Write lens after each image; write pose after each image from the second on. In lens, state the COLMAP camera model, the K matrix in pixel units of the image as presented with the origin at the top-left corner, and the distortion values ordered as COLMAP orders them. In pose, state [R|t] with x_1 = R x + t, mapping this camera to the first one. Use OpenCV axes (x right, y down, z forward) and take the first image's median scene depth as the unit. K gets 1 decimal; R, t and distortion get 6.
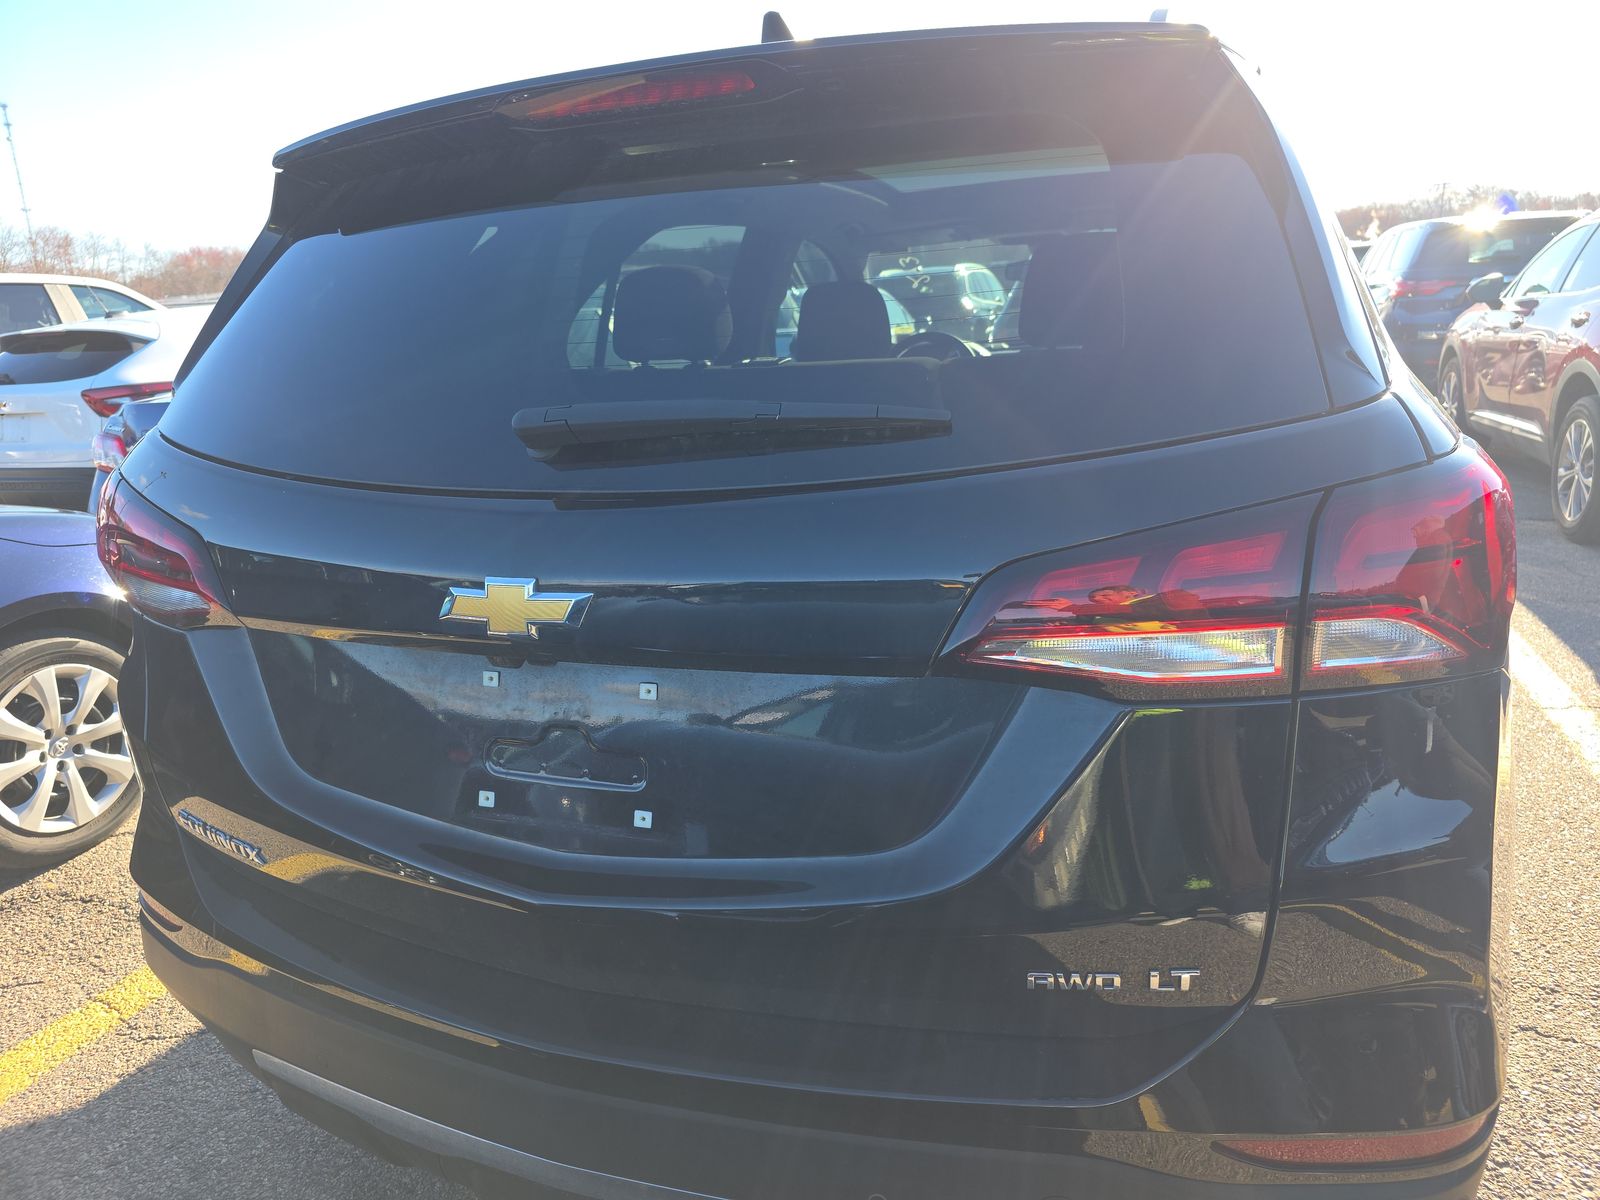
lens RADIAL K [[1076.5, 0, 799.0], [0, 1076.5, 601.1], [0, 0, 1]] dist [0.027876, -0.013444]
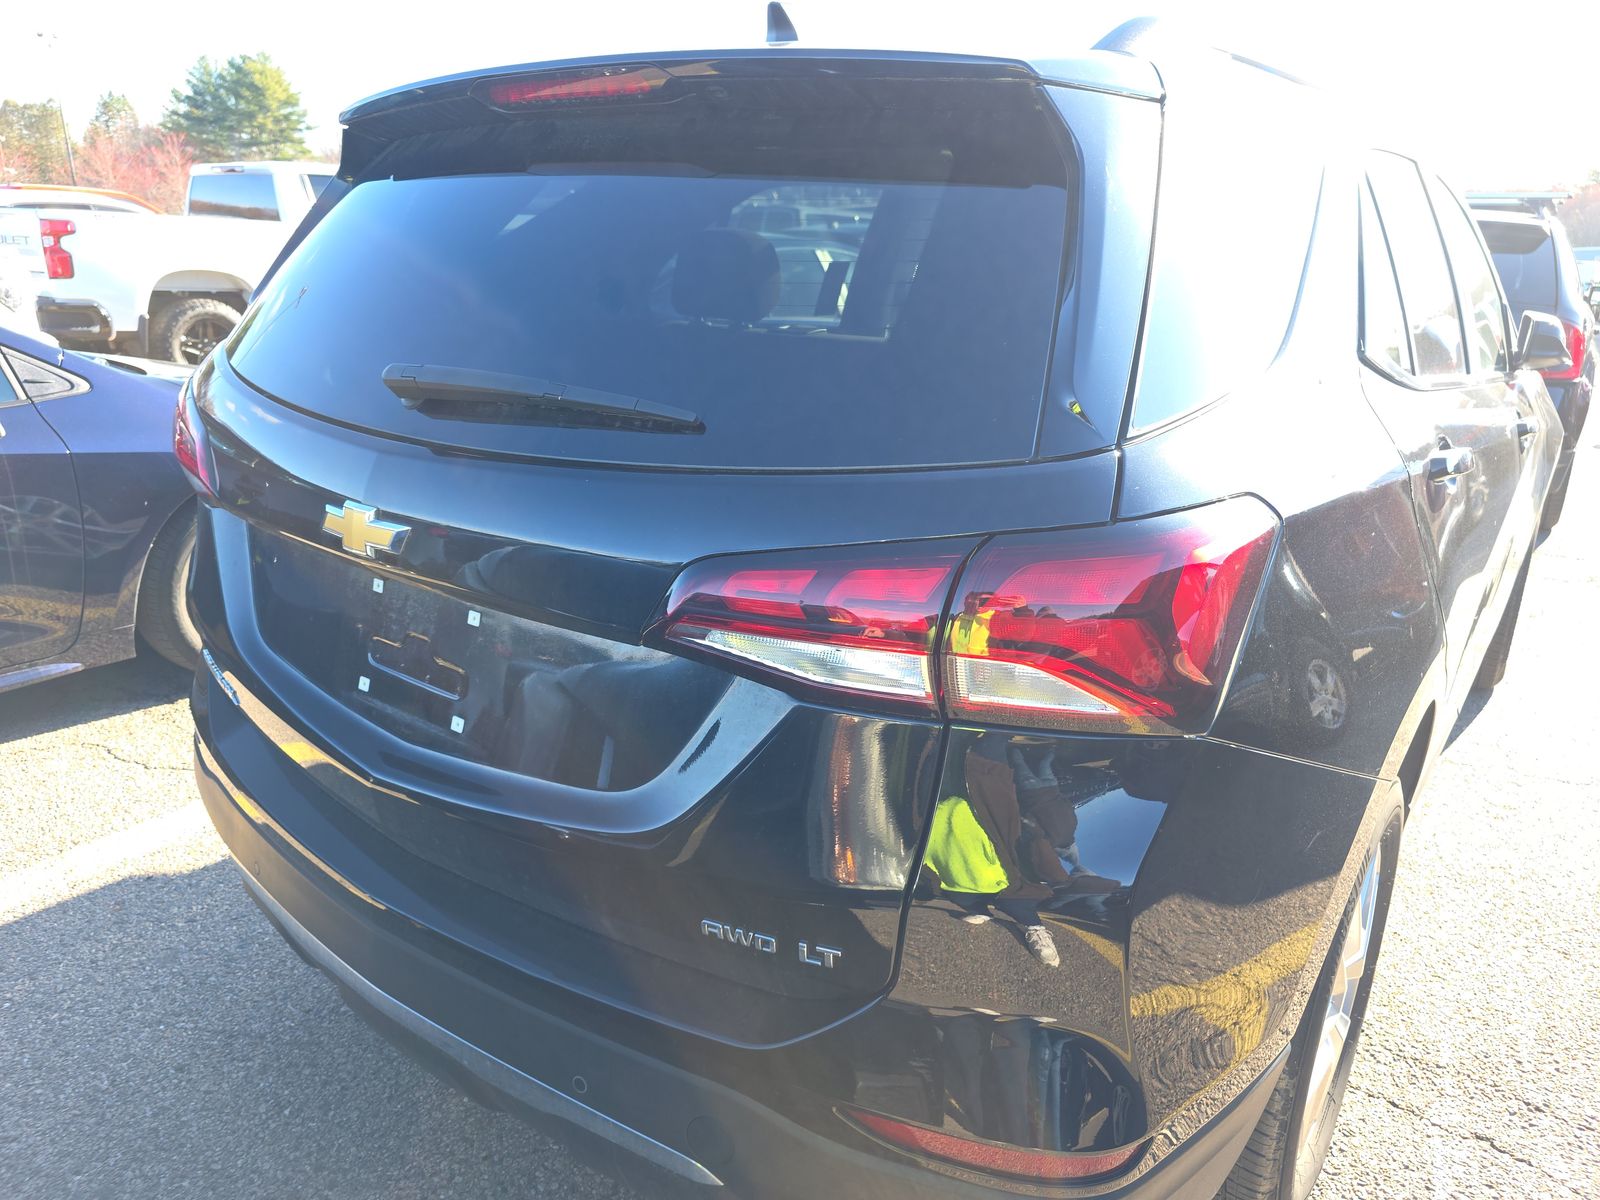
lens RADIAL K [[1076.5, 0, 802.1], [0, 1076.5, 601.5], [0, 0, 1]] dist [0.027876, -0.013444]
pose [[0.959118, 0.165003, -0.229929, 0.436300], [-0.151858, 0.985638, 0.073863, -0.068643], [0.238814, -0.035927, 0.970400, -0.043202]]
